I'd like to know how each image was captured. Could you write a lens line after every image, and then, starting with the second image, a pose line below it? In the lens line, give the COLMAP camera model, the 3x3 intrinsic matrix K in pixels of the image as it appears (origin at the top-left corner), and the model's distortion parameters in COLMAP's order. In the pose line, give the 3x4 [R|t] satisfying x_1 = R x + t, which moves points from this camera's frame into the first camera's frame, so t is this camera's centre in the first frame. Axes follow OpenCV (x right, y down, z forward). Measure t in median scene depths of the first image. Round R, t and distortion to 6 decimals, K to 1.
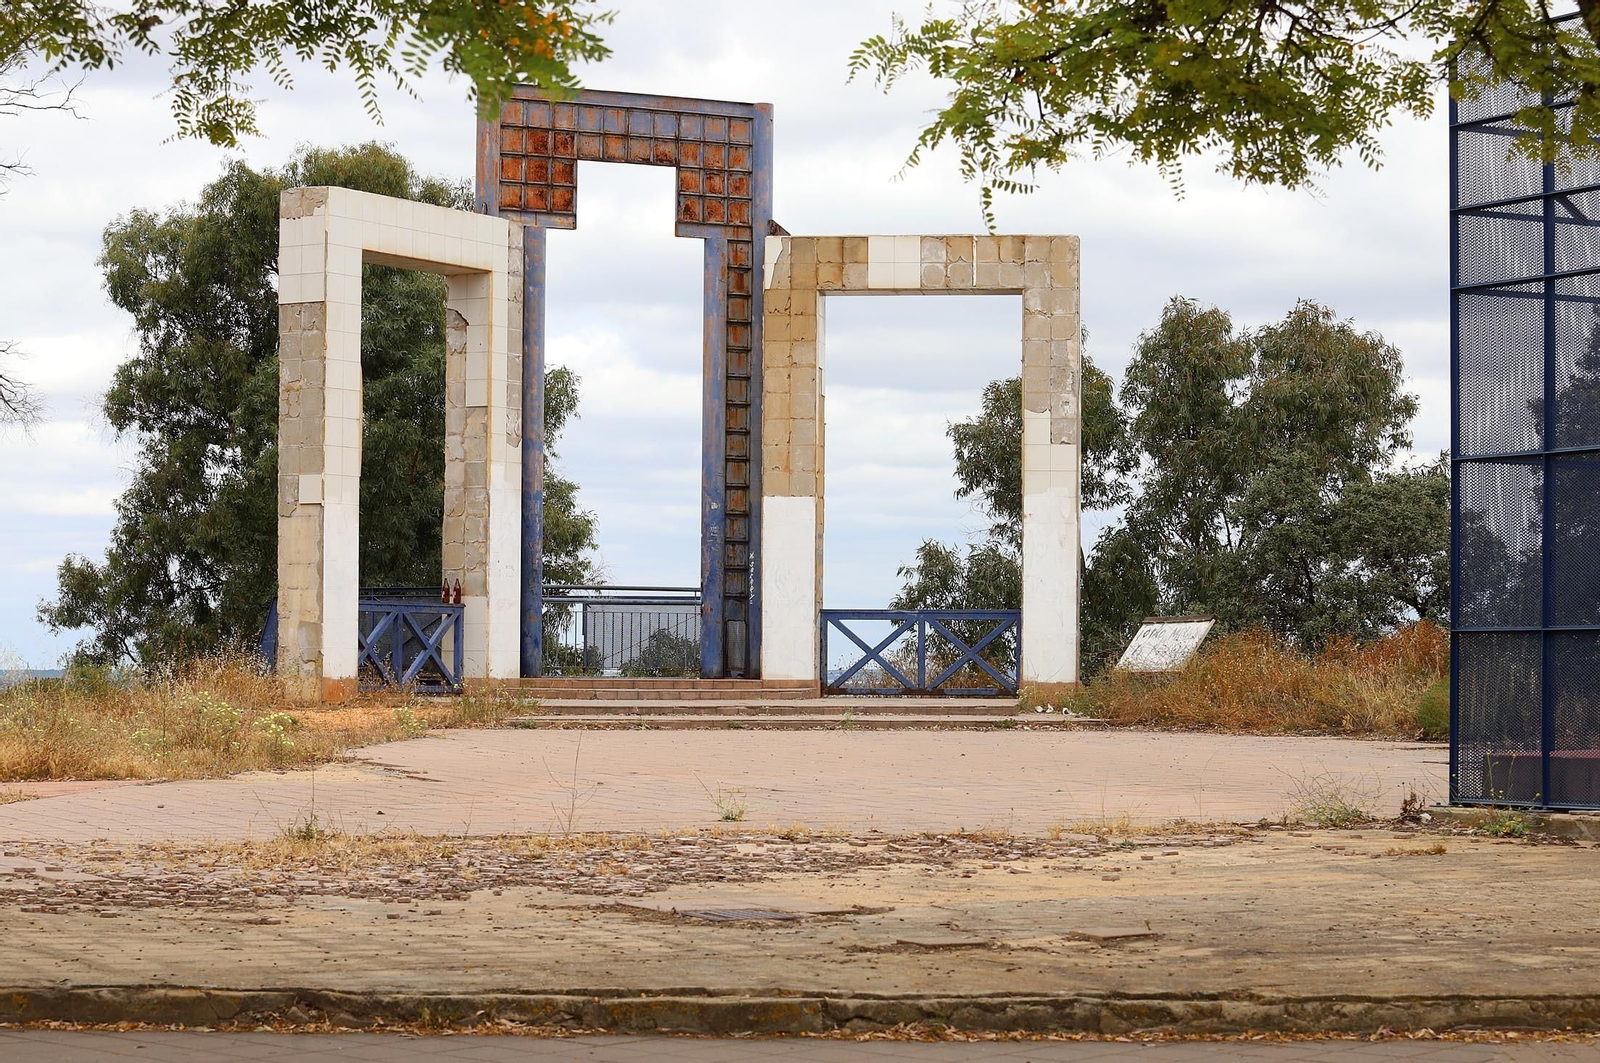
lens RADIAL K [[3832.8, 0, 800.0], [0, 3832.8, 531.5], [0, 0, 1]] dist [-0.146556, -0.153120]
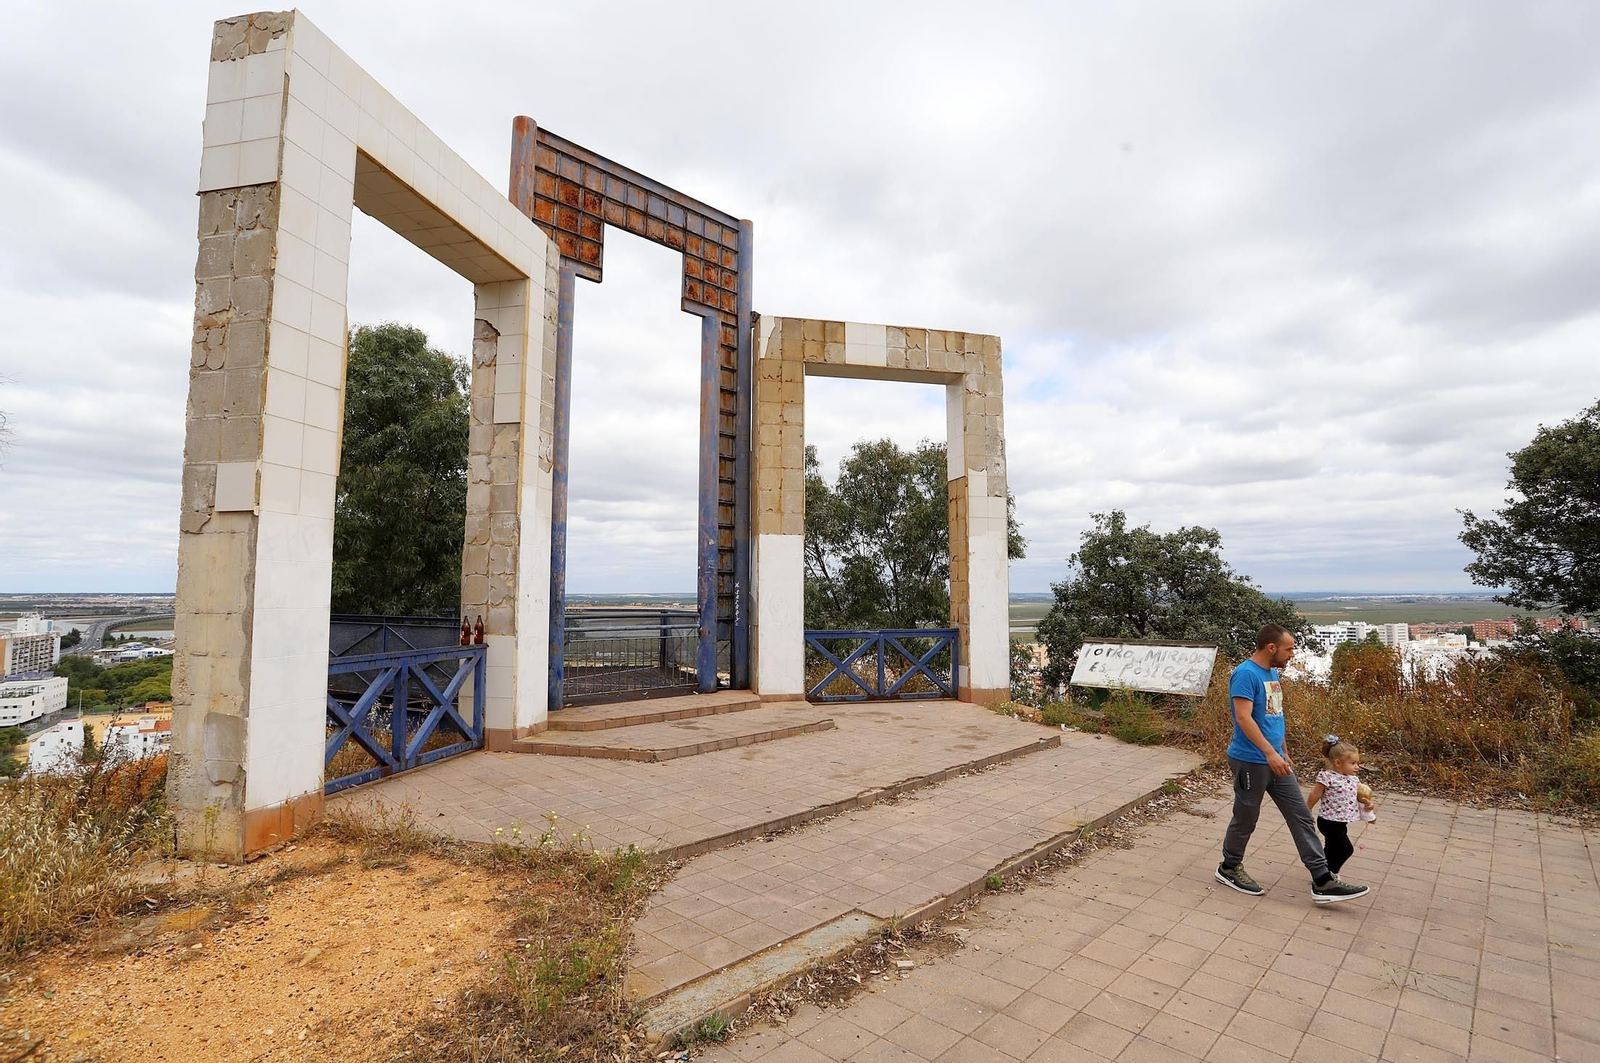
lens RADIAL K [[795.7, 0, 800.0], [0, 795.7, 531.5], [0, 0, 1]] dist [-0.075641, 0.042648]
pose [[0.945894, 0.022680, 0.323683, -0.075769], [-0.009540, 0.999067, -0.042125, -0.000017], [-0.324336, 0.036758, 0.945227, 0.774617]]
